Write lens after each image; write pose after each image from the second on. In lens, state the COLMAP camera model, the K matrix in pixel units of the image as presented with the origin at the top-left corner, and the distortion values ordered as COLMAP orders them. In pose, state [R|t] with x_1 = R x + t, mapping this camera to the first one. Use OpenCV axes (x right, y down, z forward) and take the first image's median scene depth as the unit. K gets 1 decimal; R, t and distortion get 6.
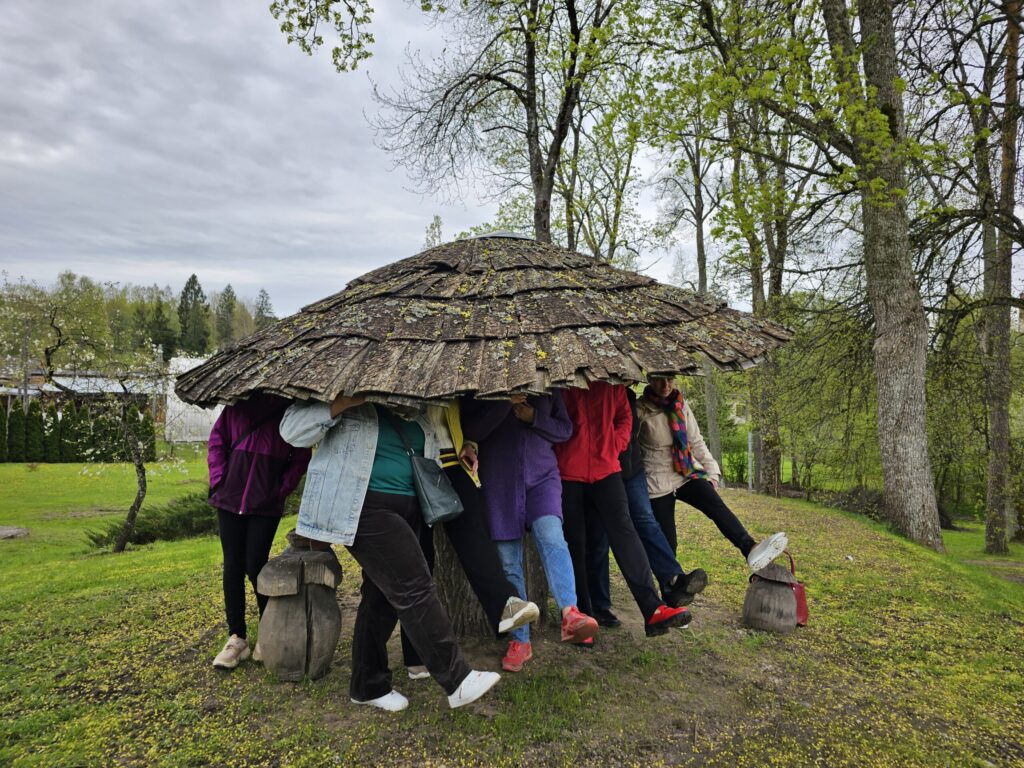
lens RADIAL K [[707.2, 0, 509.9], [0, 707.2, 389.5], [0, 0, 1]] dist [0.077530, -0.089790]
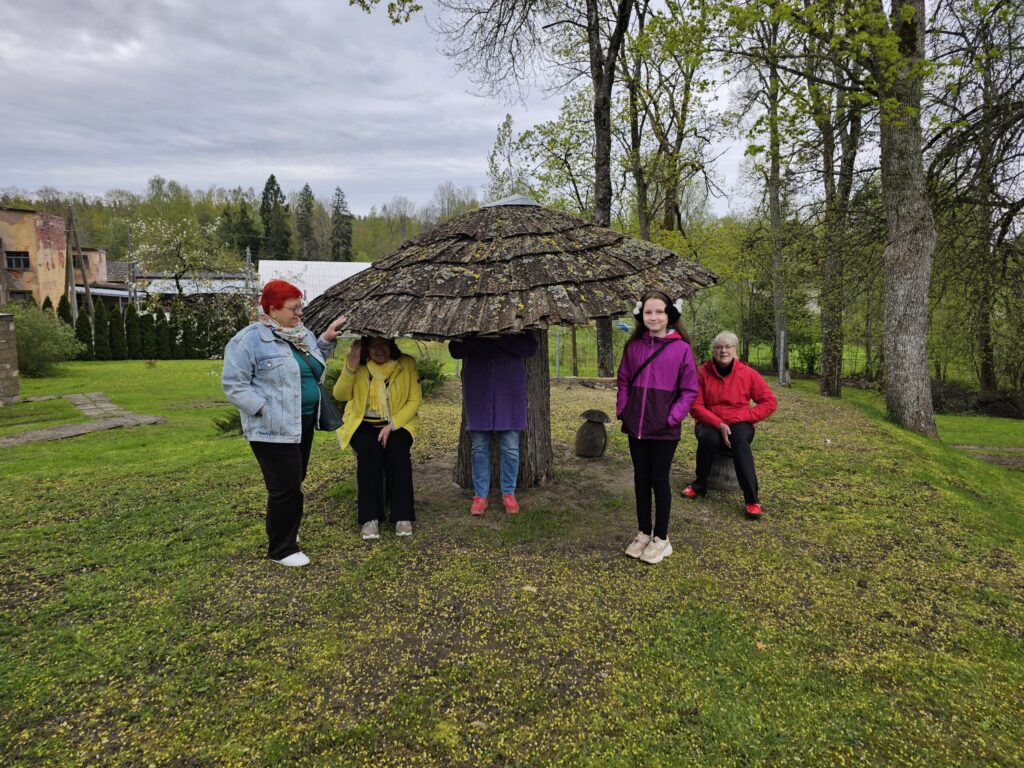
lens RADIAL K [[707.2, 0, 509.9], [0, 707.2, 389.5], [0, 0, 1]] dist [0.077530, -0.089790]
pose [[0.994181, -0.003621, -0.107662, 0.147359], [0.019784, 0.988572, 0.149446, -0.079756], [0.105891, -0.150707, 0.982891, -0.443909]]
